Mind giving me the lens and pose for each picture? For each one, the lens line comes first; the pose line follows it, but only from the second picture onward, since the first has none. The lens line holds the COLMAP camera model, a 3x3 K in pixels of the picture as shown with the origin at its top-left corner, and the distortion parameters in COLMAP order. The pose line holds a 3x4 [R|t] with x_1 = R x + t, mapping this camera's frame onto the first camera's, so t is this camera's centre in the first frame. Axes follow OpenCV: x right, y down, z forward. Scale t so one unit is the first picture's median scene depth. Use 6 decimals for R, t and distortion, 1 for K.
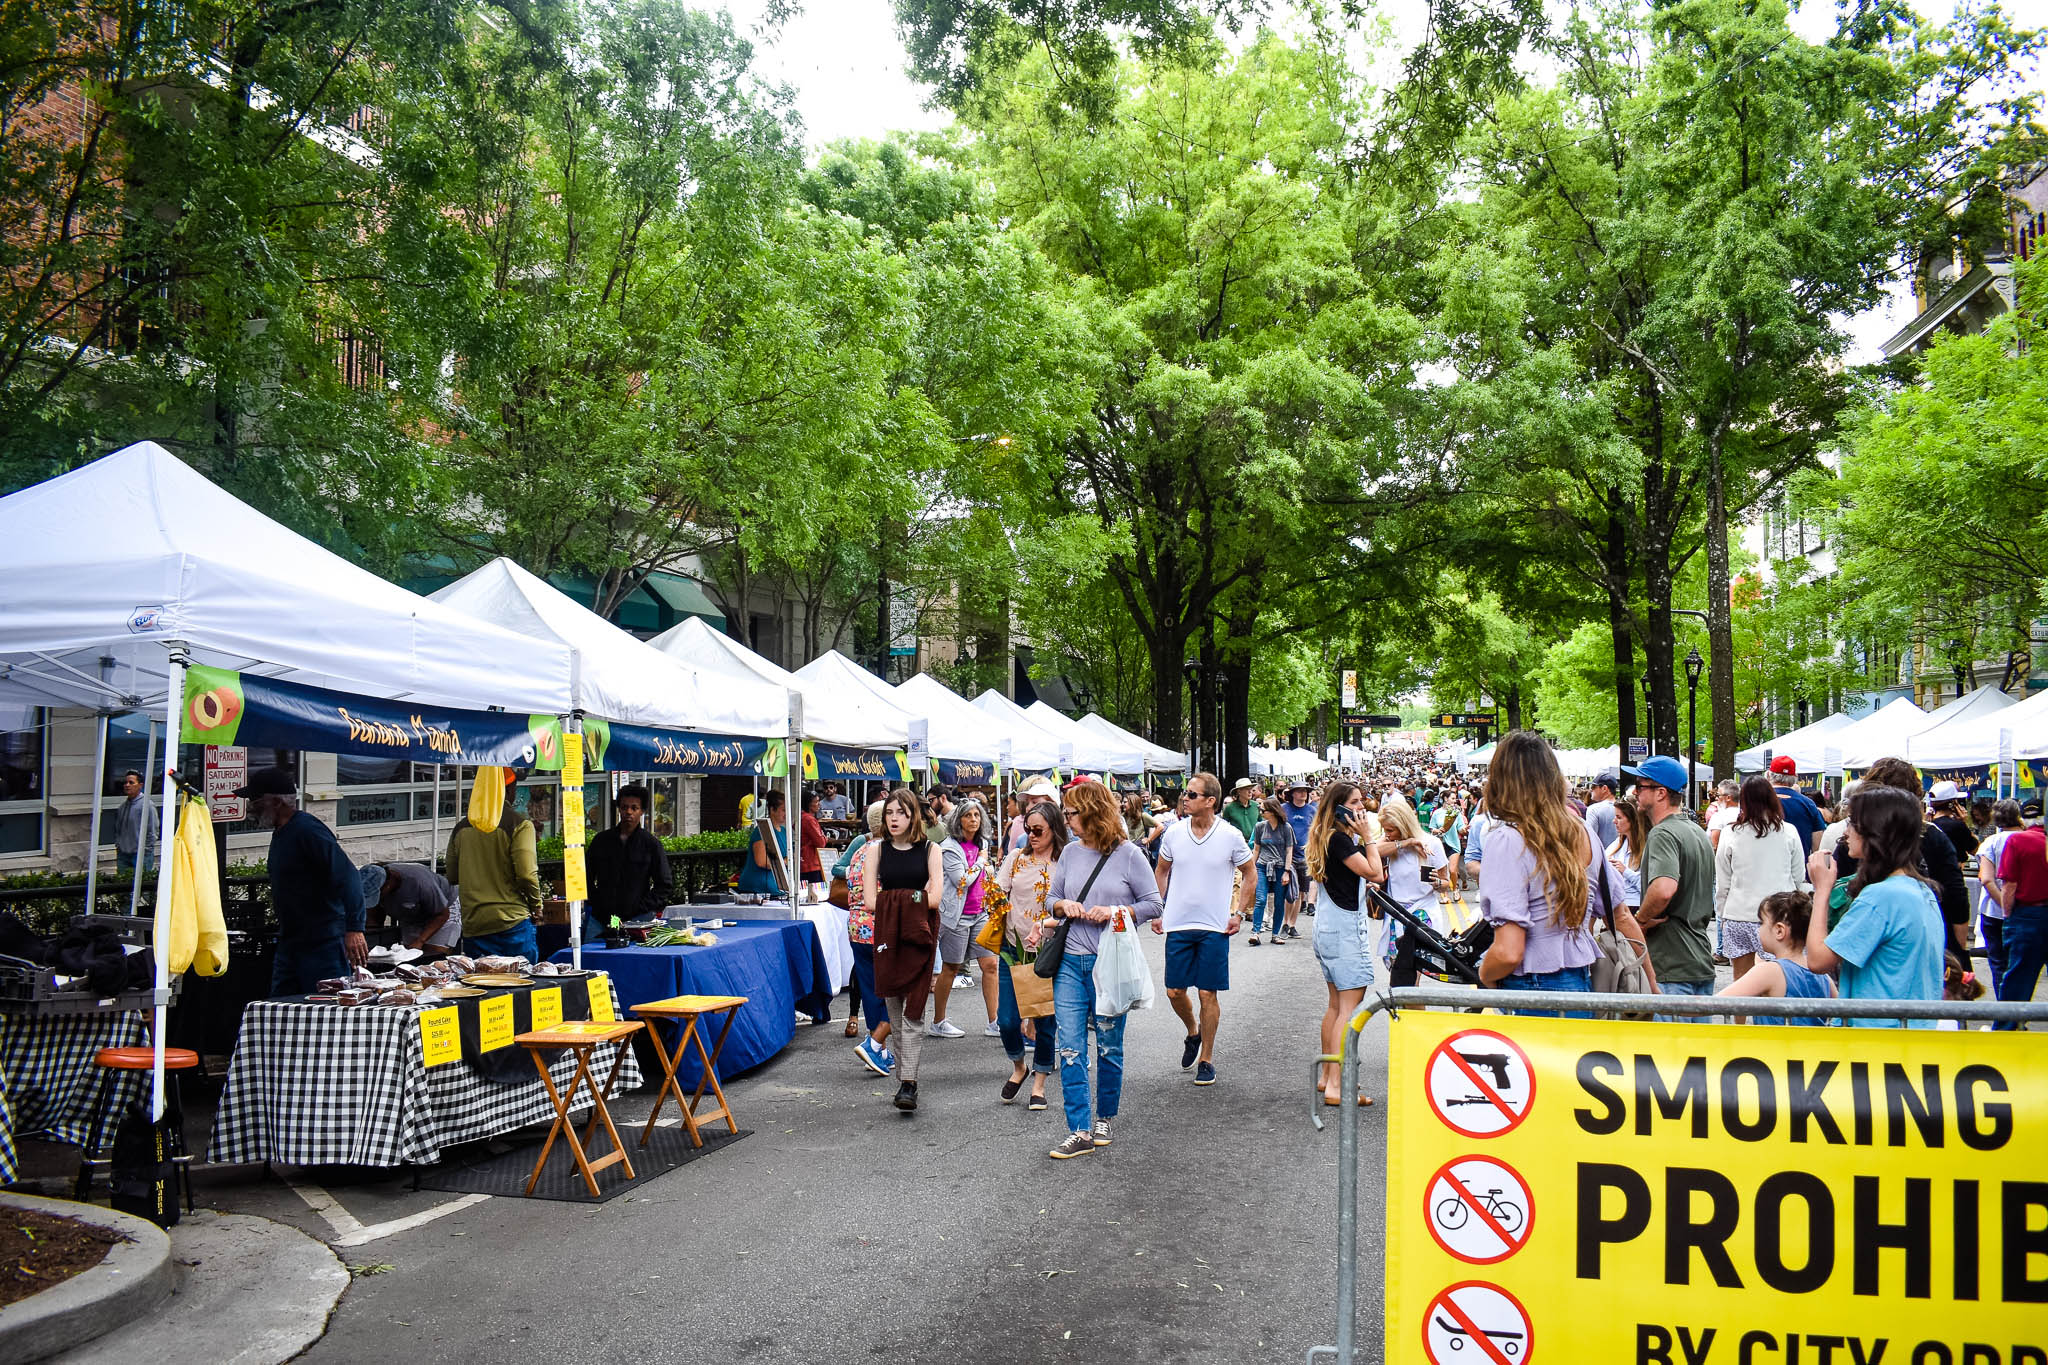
lens RADIAL K [[1917.7, 0, 1024.0], [0, 1917.7, 682.5], [0, 0, 1]] dist [0.008812, -0.011710]
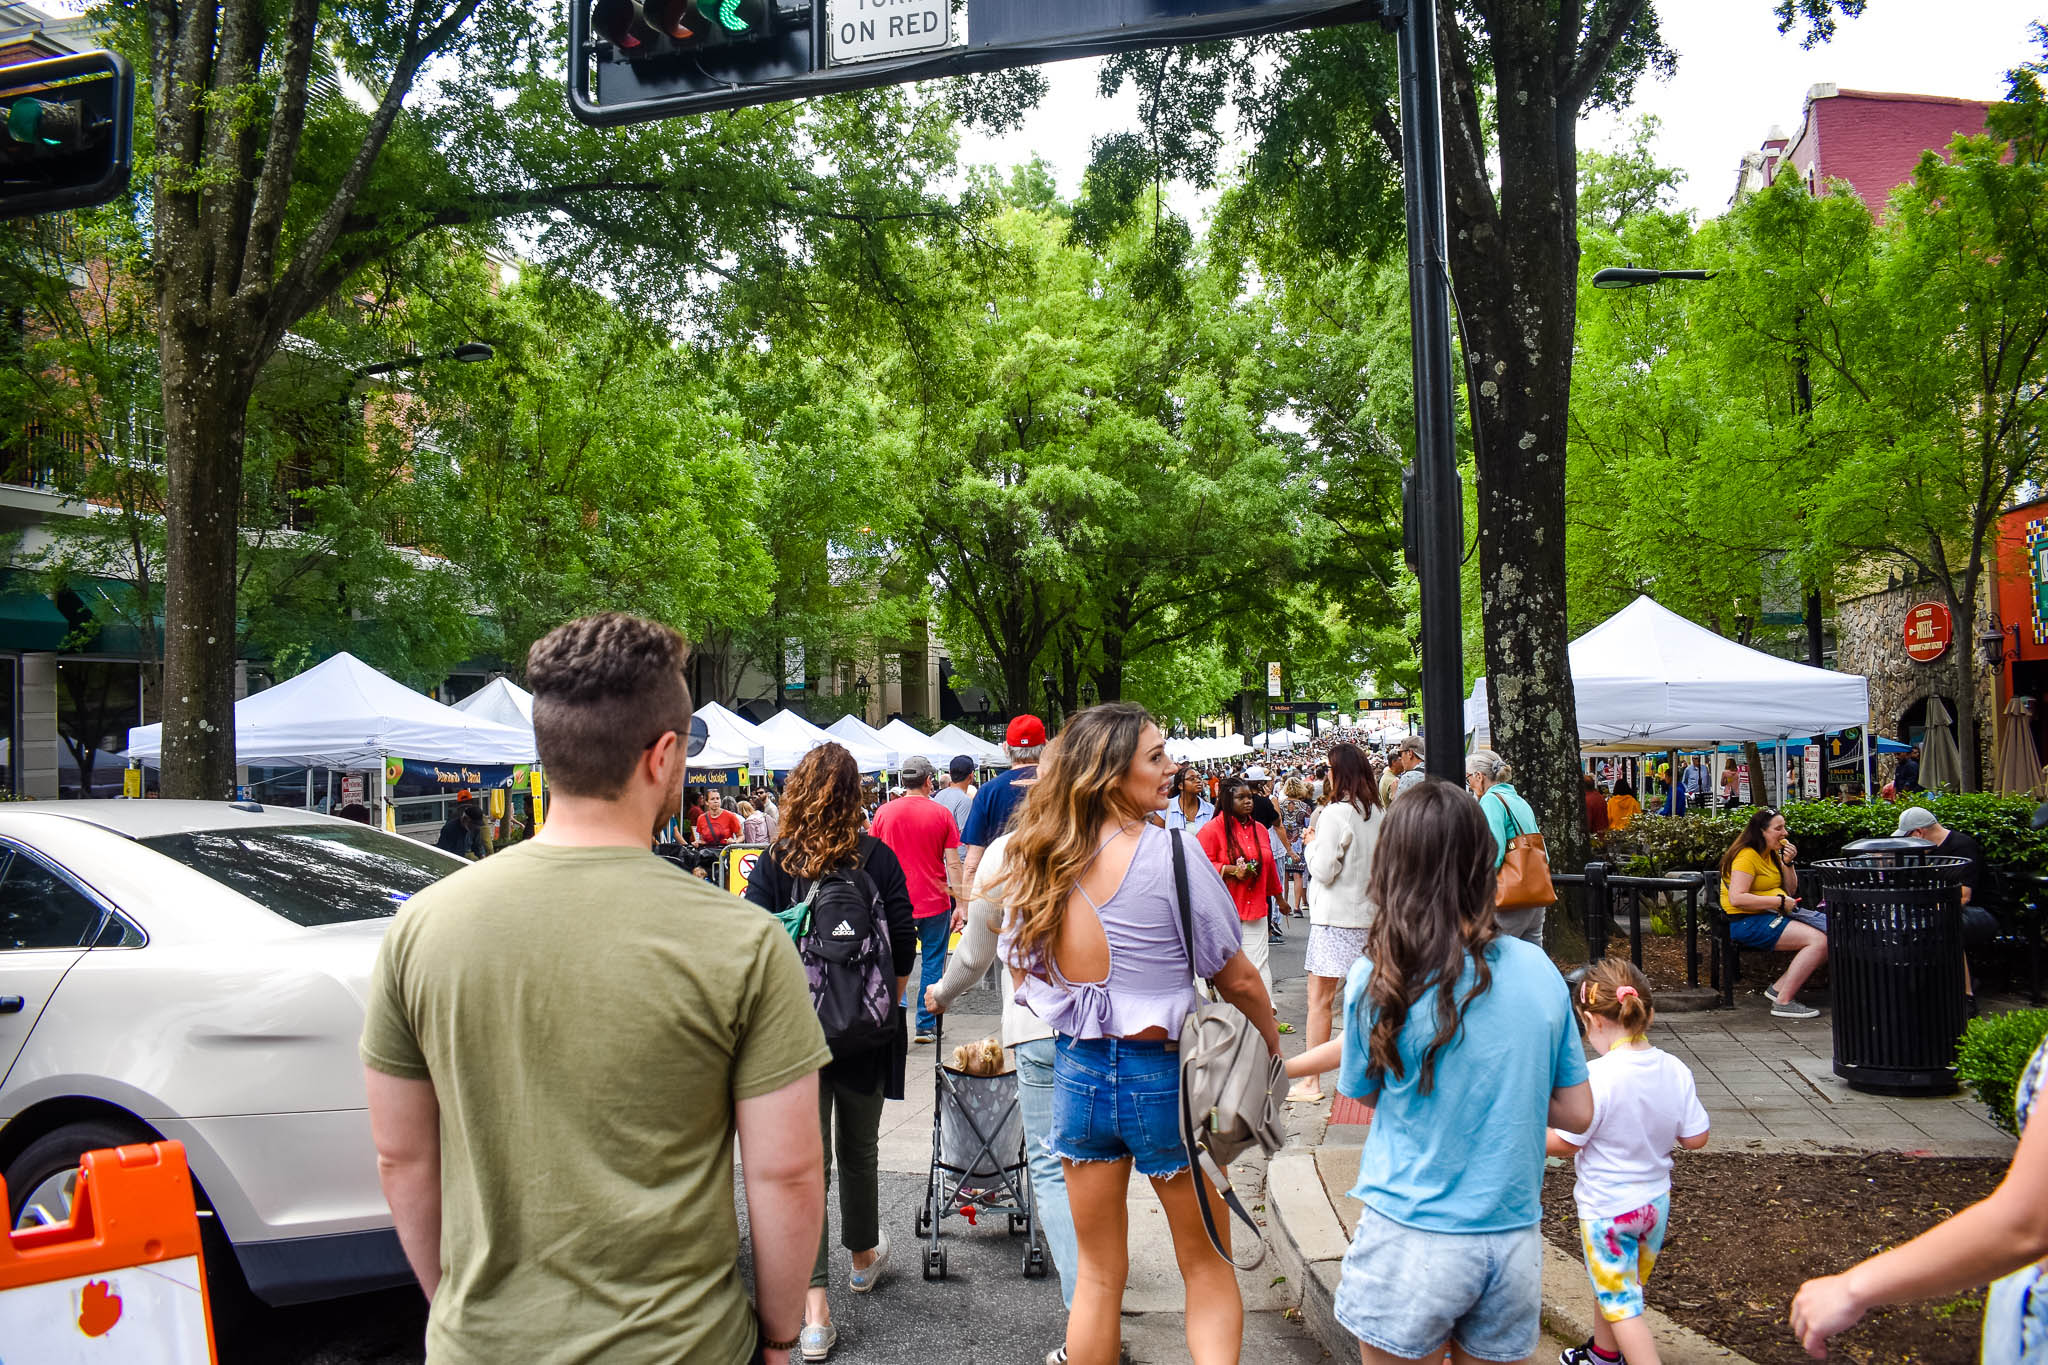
lens RADIAL K [[1917.7, 0, 1024.0], [0, 1917.7, 682.5], [0, 0, 1]] dist [0.008812, -0.011710]
pose [[0.999402, -0.034435, 0.003005, 0.076937], [0.034418, 0.999393, 0.005415, -0.017199], [-0.003189, -0.005308, 0.999981, -0.287911]]
